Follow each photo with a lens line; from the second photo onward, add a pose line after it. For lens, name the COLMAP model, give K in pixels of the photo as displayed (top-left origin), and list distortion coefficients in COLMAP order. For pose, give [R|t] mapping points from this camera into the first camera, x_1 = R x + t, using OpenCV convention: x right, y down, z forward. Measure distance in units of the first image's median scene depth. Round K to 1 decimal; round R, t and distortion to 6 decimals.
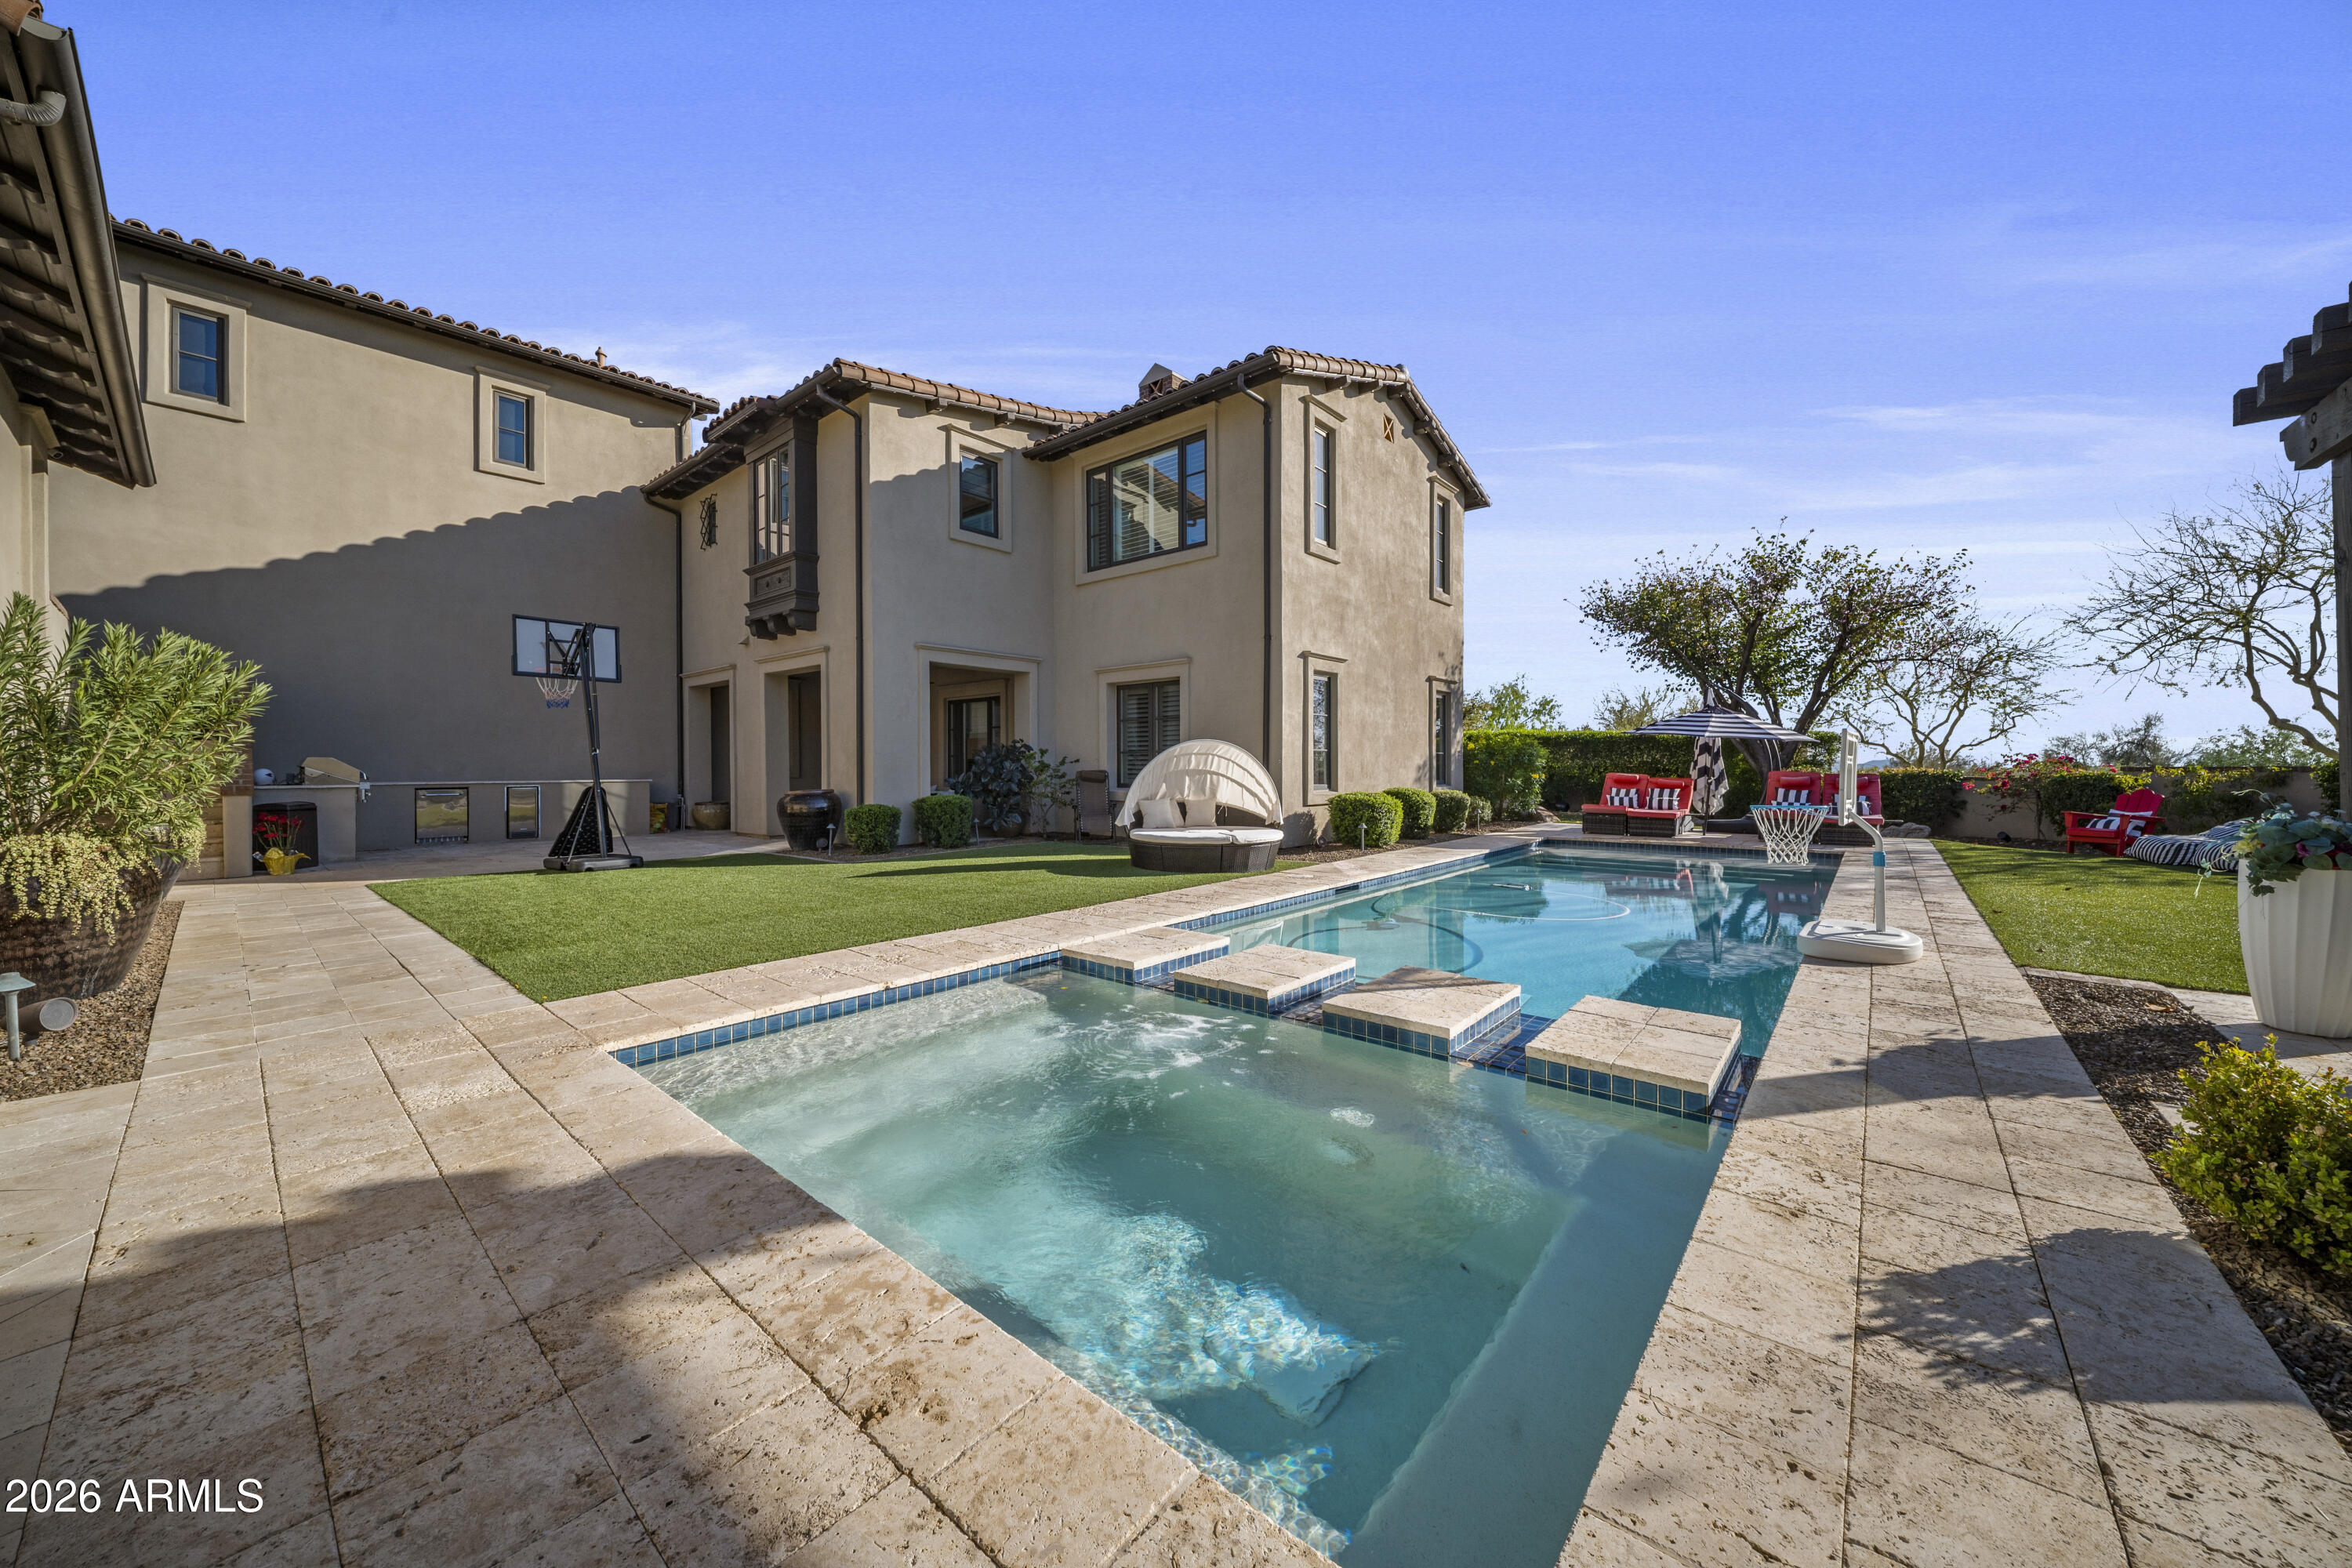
lens RADIAL K [[823.6, 0, 1171.5], [0, 823.6, 767.6], [0, 0, 1]] dist [0.000826, -0.011009]
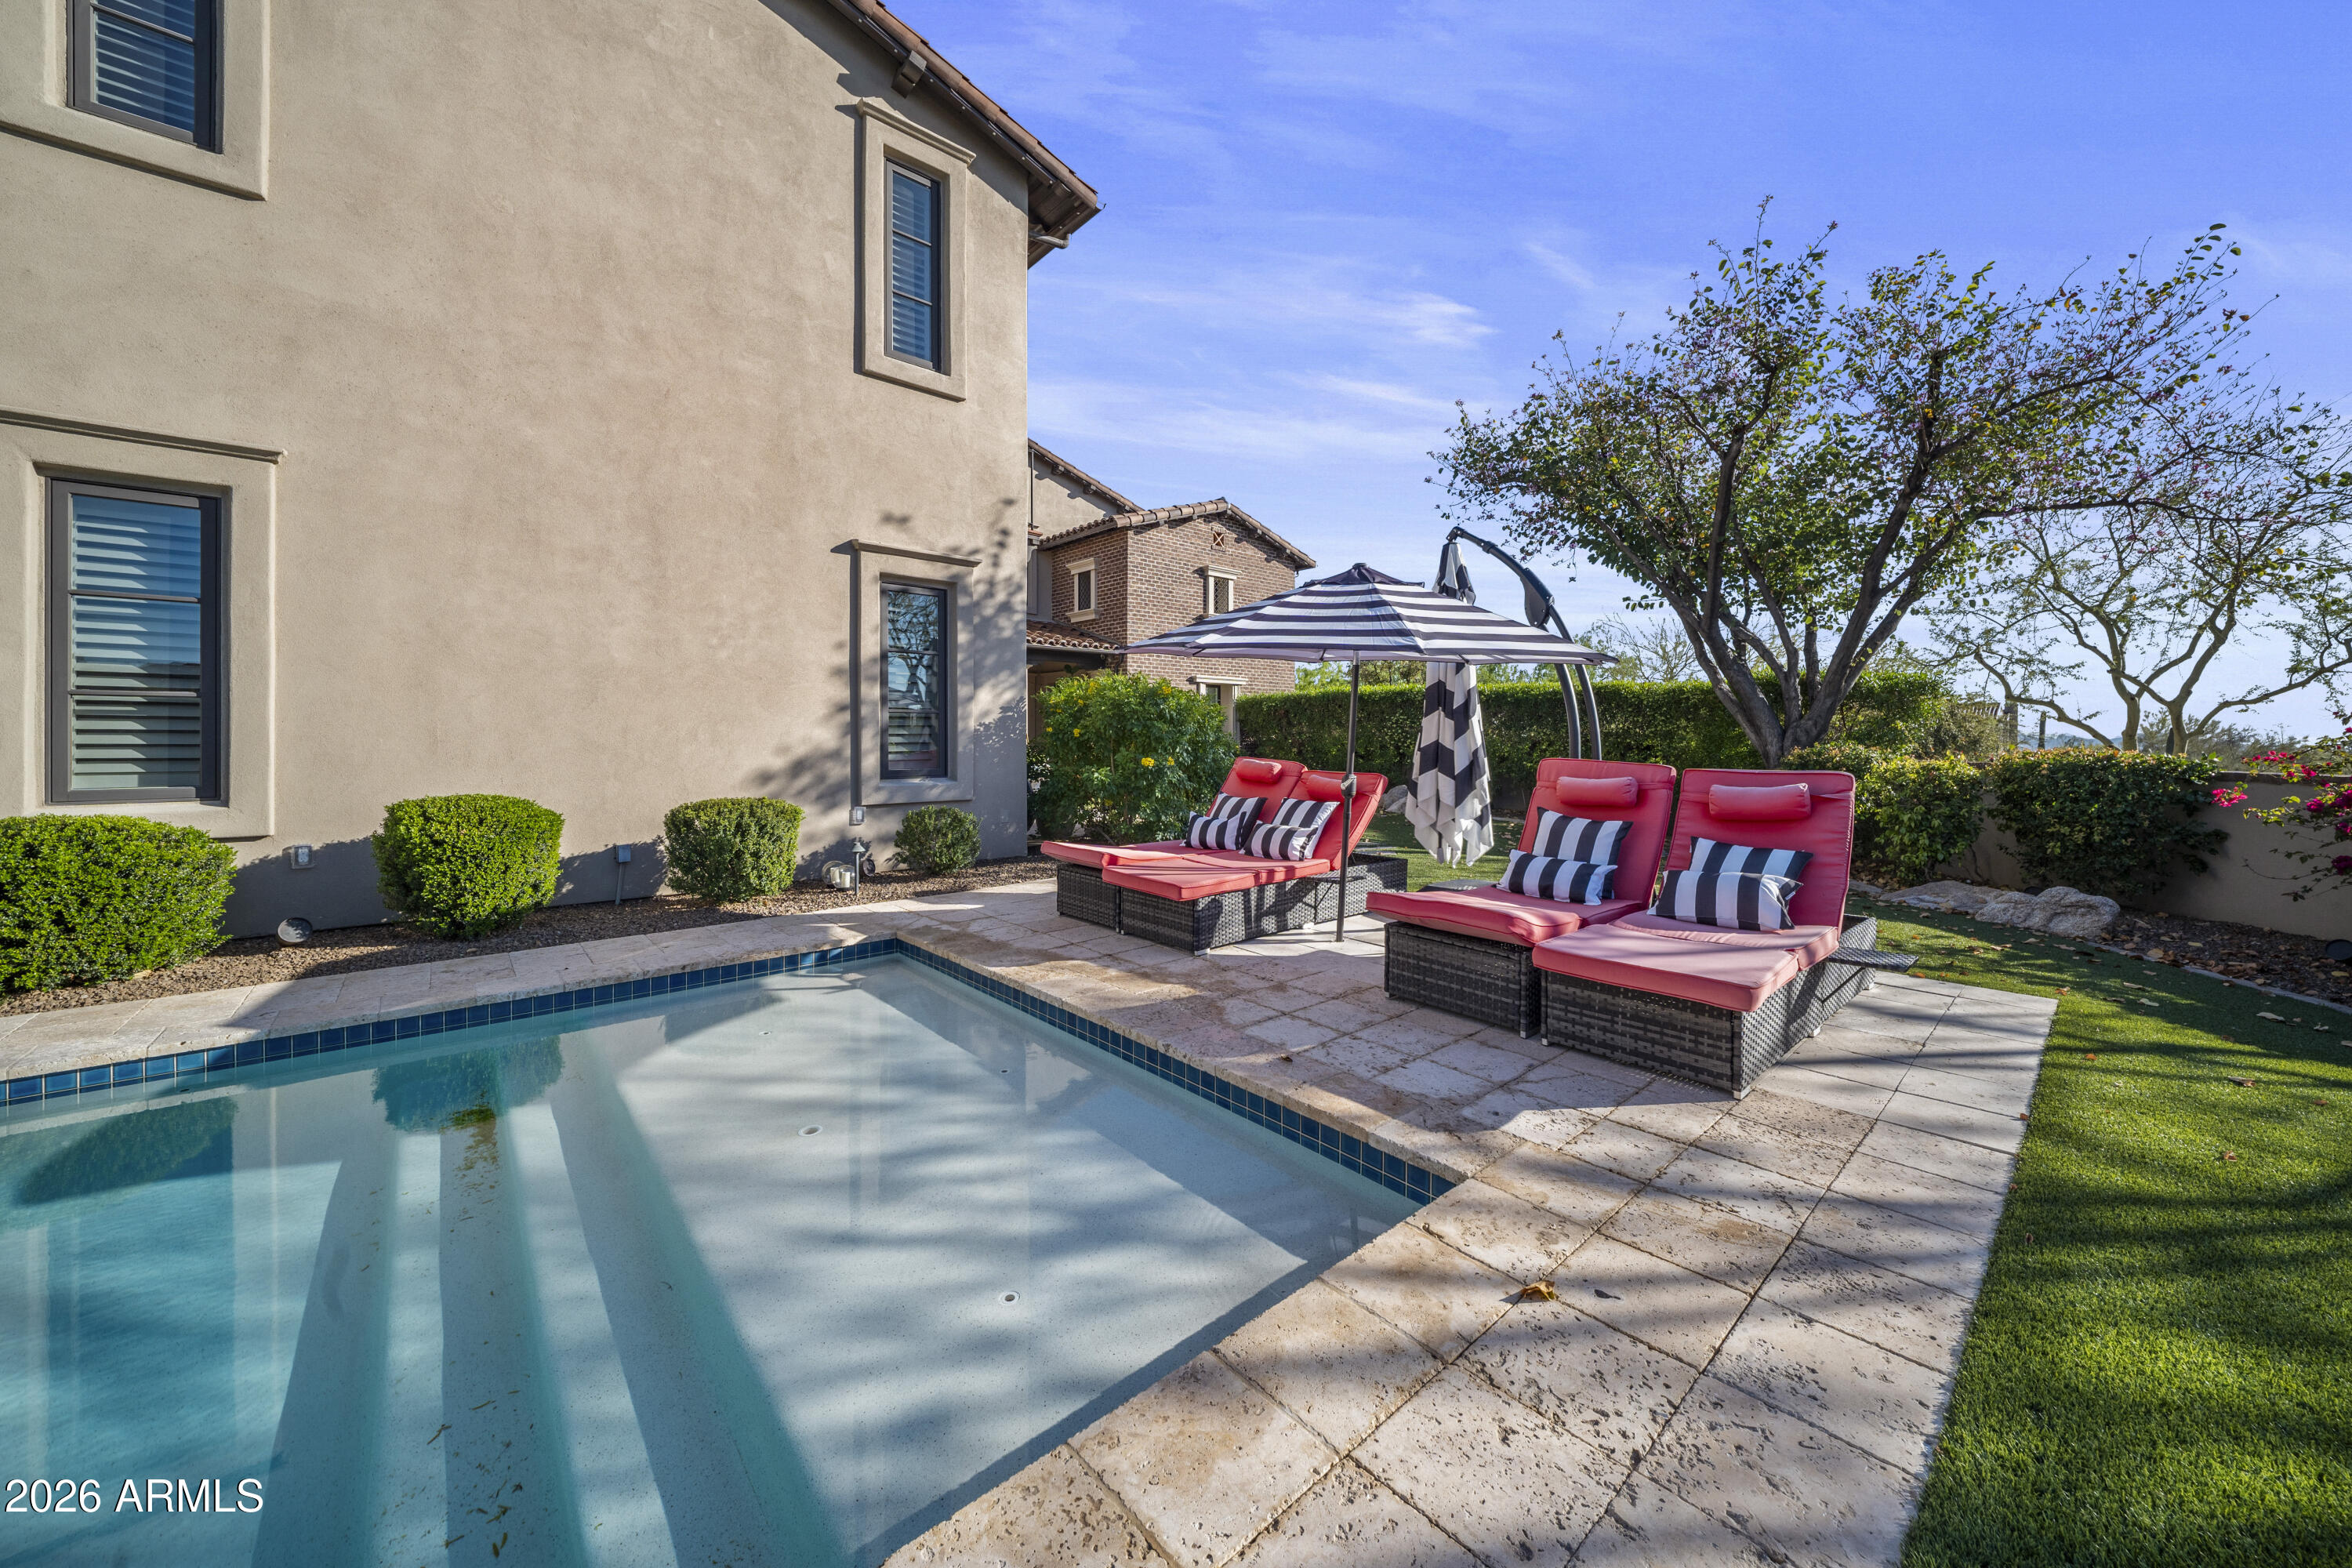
lens RADIAL K [[847.4, 0, 1171.5], [0, 847.4, 750.5], [0, 0, 1]] dist [-0.024179, 0.000084]
pose [[0.988502, -0.000187, -0.151208, 0.462878], [-0.000088, 0.999998, -0.001812, 0.001729], [0.151208, 0.001804, 0.988500, 0.467133]]
